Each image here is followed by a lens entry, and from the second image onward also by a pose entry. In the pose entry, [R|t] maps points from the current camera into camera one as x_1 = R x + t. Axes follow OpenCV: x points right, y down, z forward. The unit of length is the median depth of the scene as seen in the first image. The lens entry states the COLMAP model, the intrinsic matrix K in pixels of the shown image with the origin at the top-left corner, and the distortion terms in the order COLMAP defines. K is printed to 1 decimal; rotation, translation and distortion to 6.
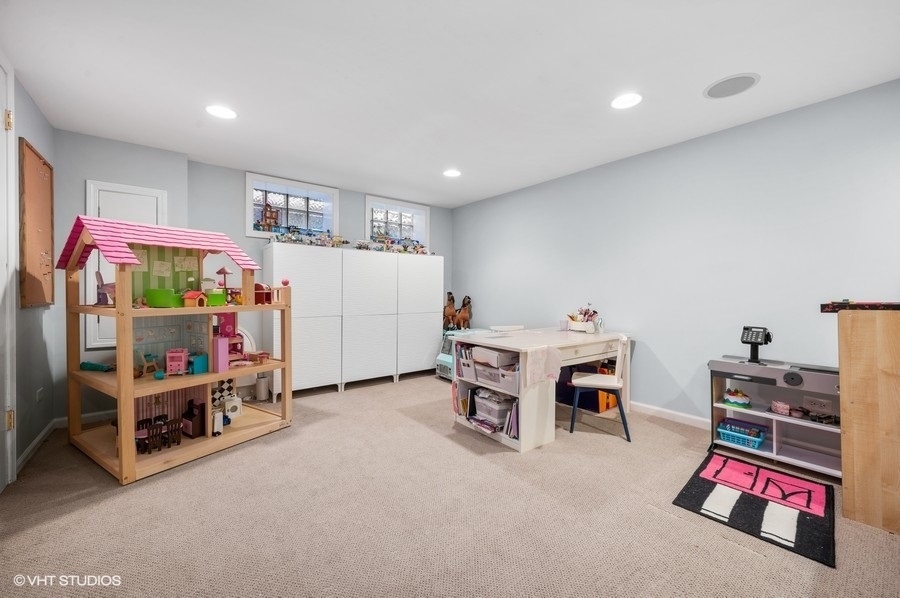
lens RADIAL K [[361.9, 0, 450.0], [0, 361.9, 299.0], [0, 0, 1]] dist [0.002821, 0.000331]
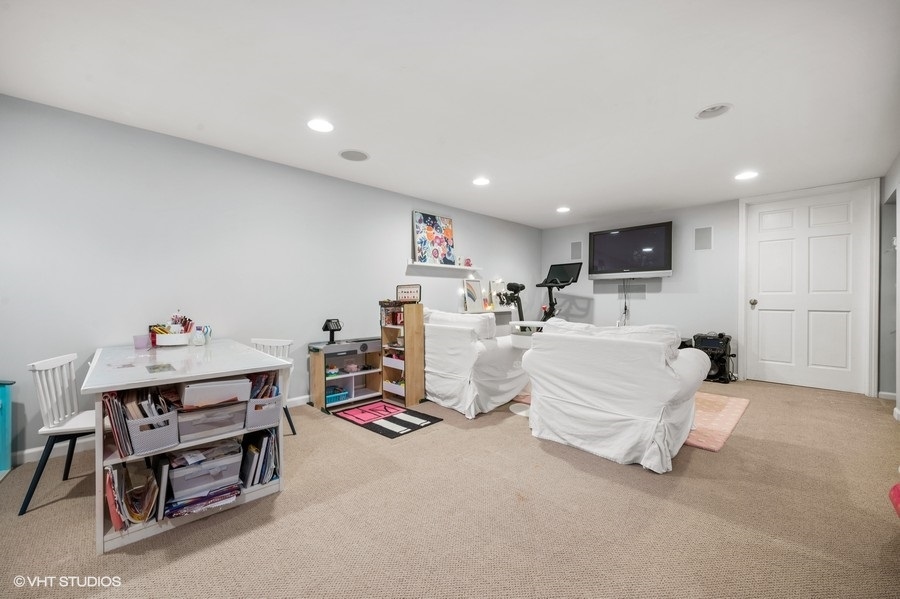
lens RADIAL K [[361.9, 0, 450.0], [0, 361.9, 299.5], [0, 0, 1]] dist [0.002821, 0.000331]
pose [[-0.124433, -0.014620, 0.992120, -0.668878], [0.013173, 0.999779, 0.016385, -0.020370], [-0.992141, 0.015108, -0.124213, 0.718089]]
